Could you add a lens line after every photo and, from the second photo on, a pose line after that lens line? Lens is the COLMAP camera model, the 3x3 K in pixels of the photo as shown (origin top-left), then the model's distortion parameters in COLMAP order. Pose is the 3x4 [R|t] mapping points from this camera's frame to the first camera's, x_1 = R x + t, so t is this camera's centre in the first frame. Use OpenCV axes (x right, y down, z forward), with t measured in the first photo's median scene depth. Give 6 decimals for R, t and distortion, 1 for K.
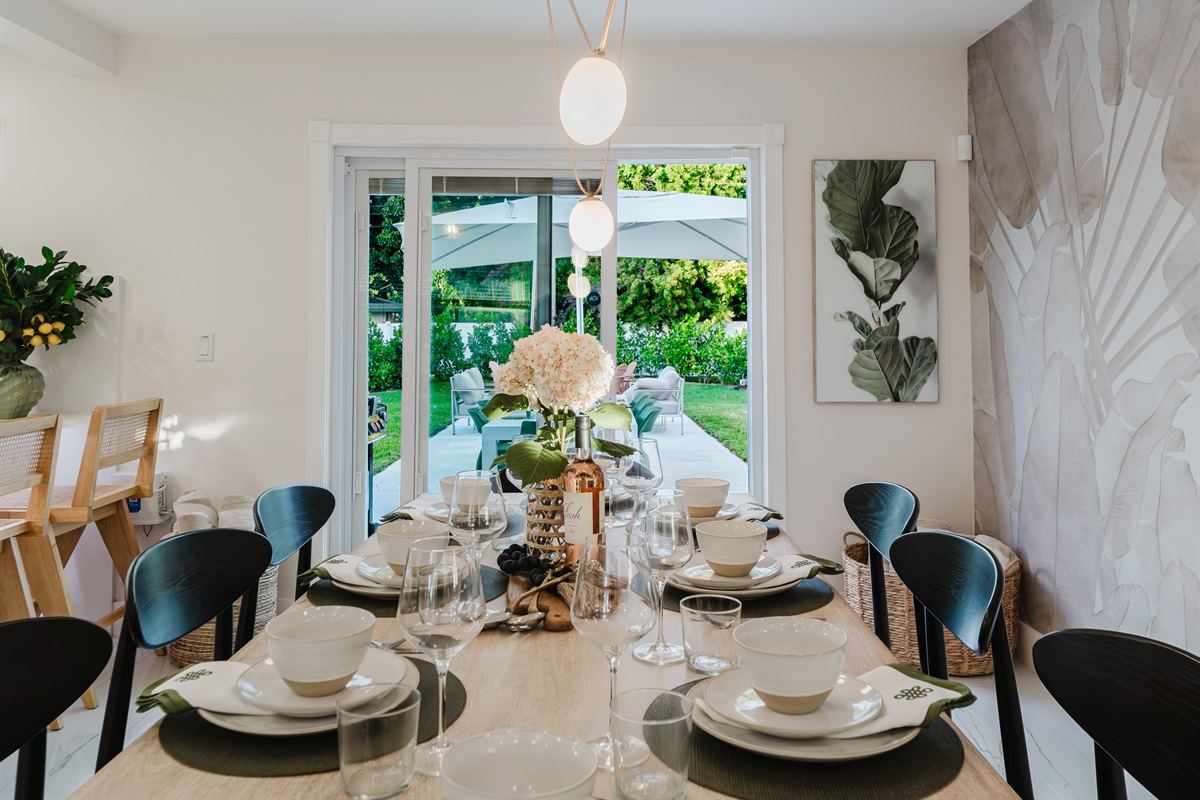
lens RADIAL K [[897.0, 0, 598.9], [0, 897.0, 287.7], [0, 0, 1]] dist [0.002850, 0.003178]
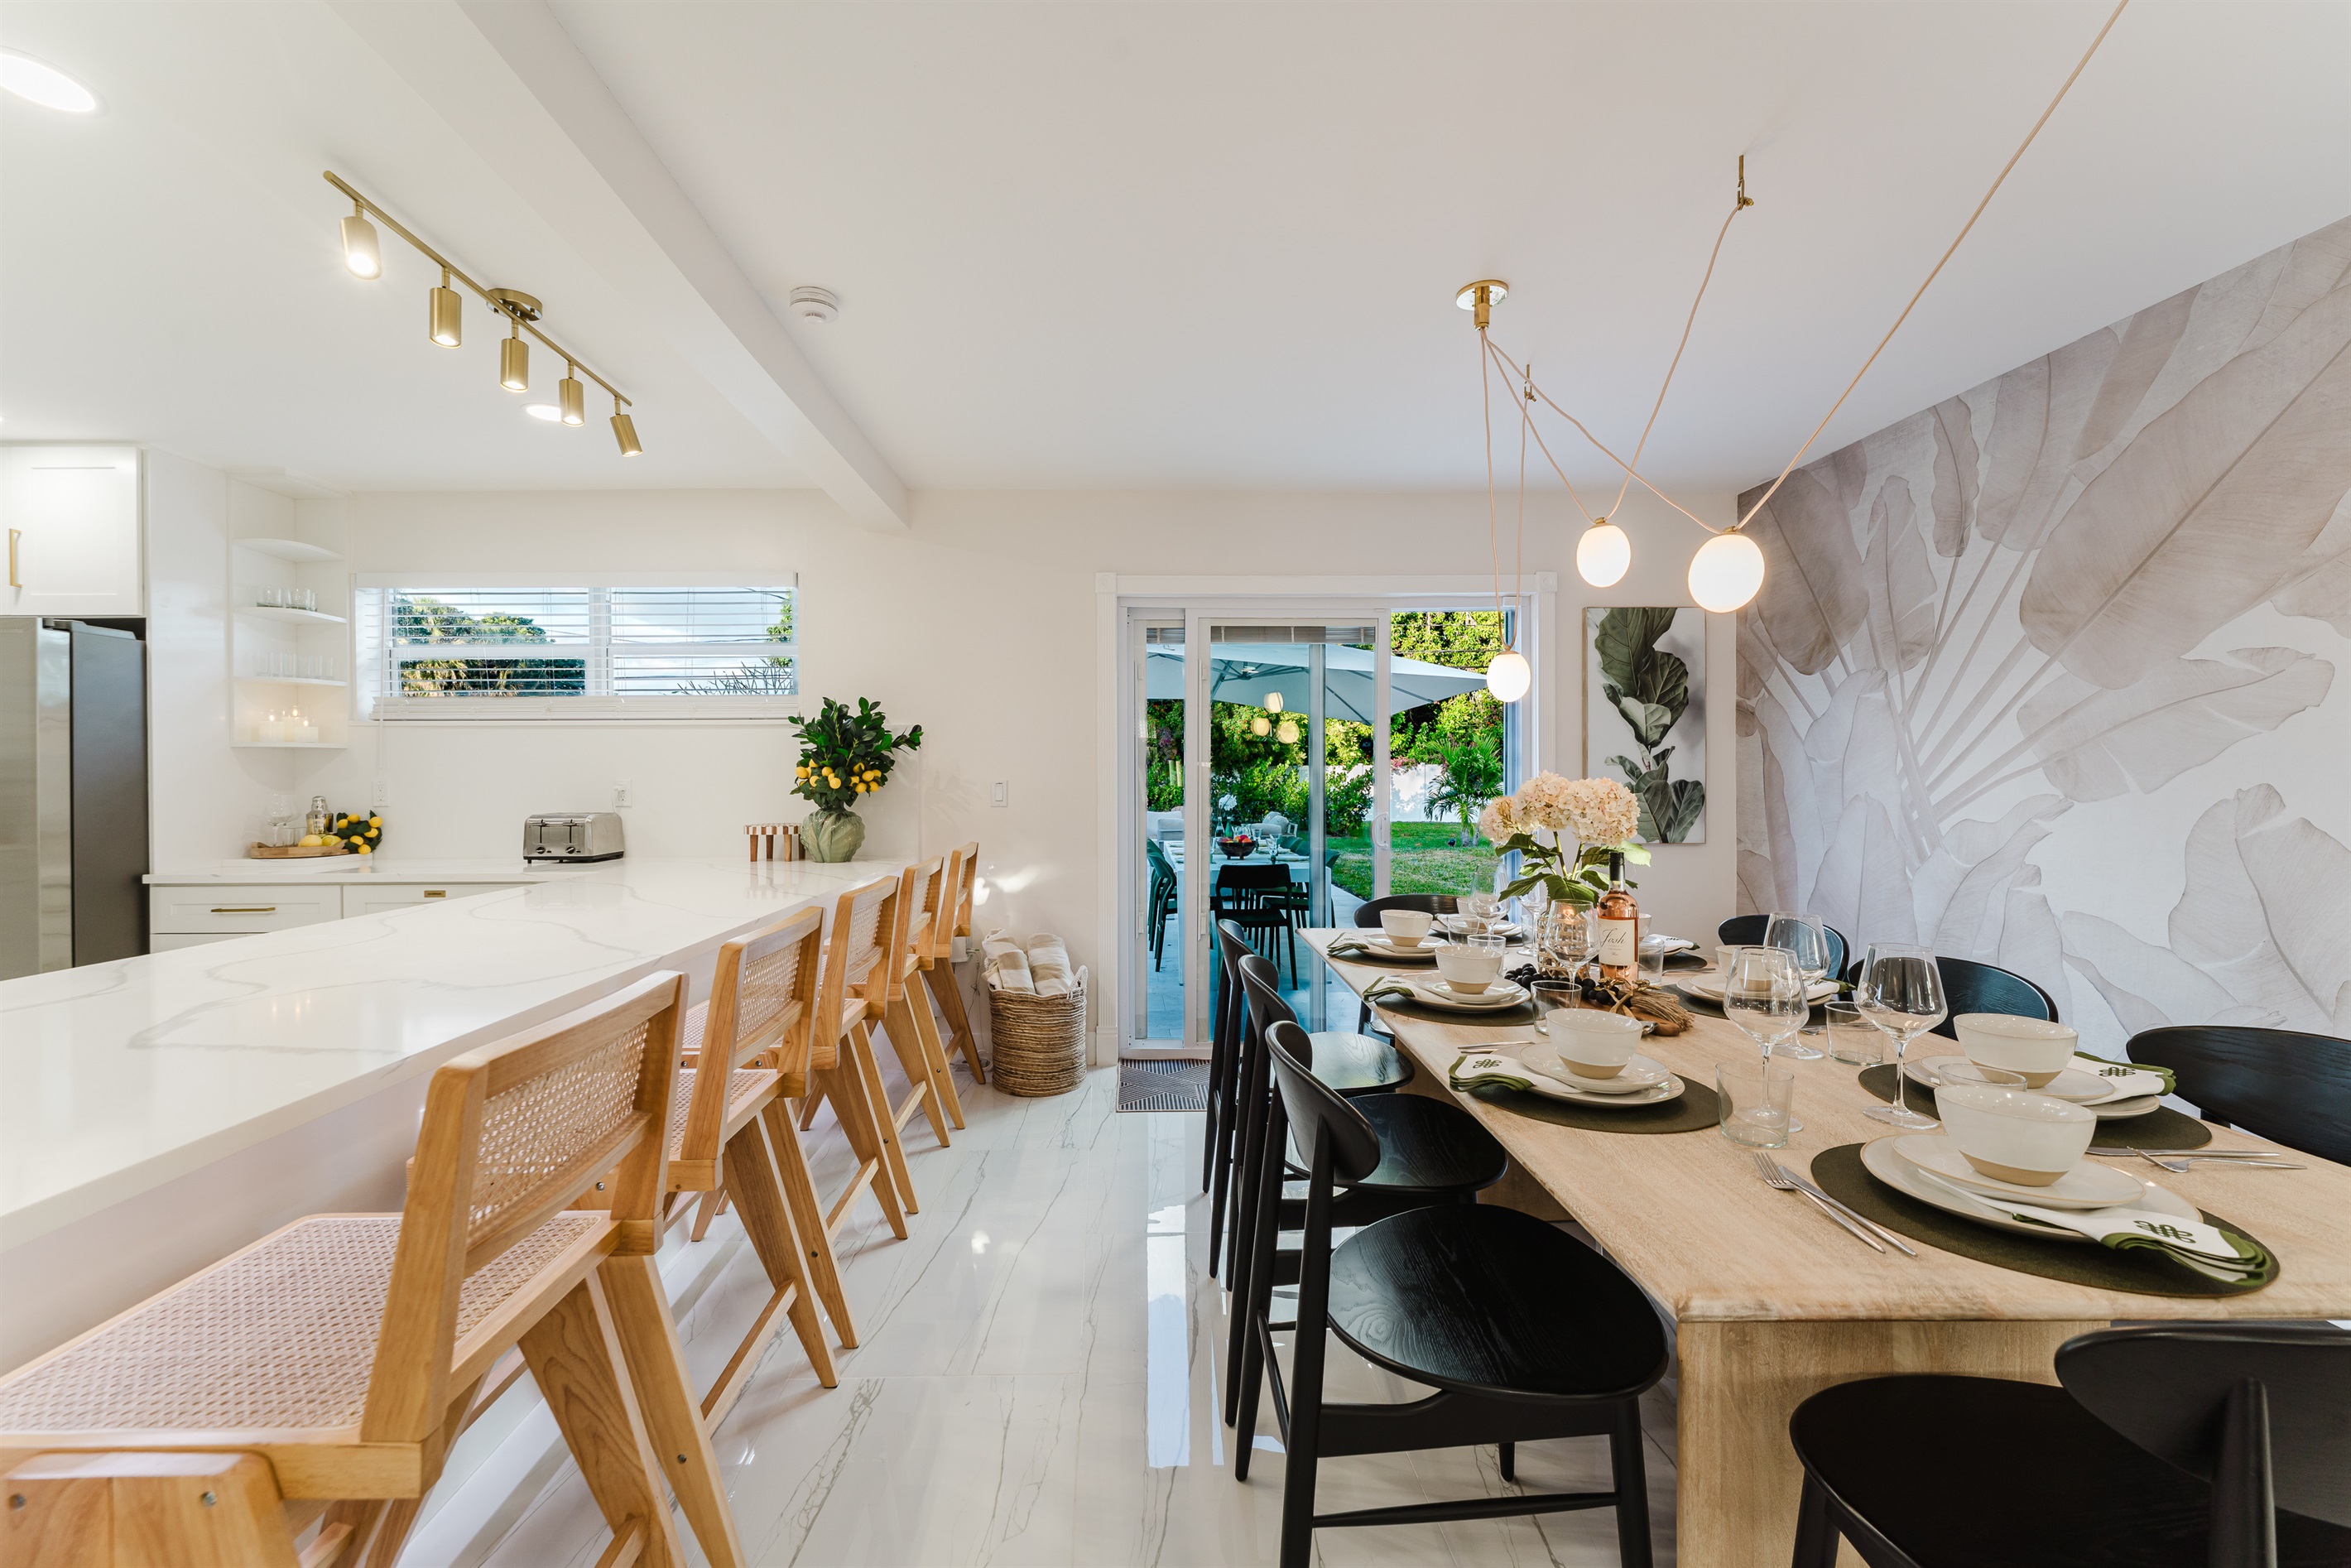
lens RADIAL K [[923.4, 0, 1154.5], [0, 923.4, 778.5], [0, 0, 1]] dist [-0.001071, -0.000086]
pose [[0.999942, -0.004846, -0.009609, -0.262388], [0.005330, 0.998685, 0.050994, -0.004798], [0.009349, -0.051042, 0.998653, -0.067487]]
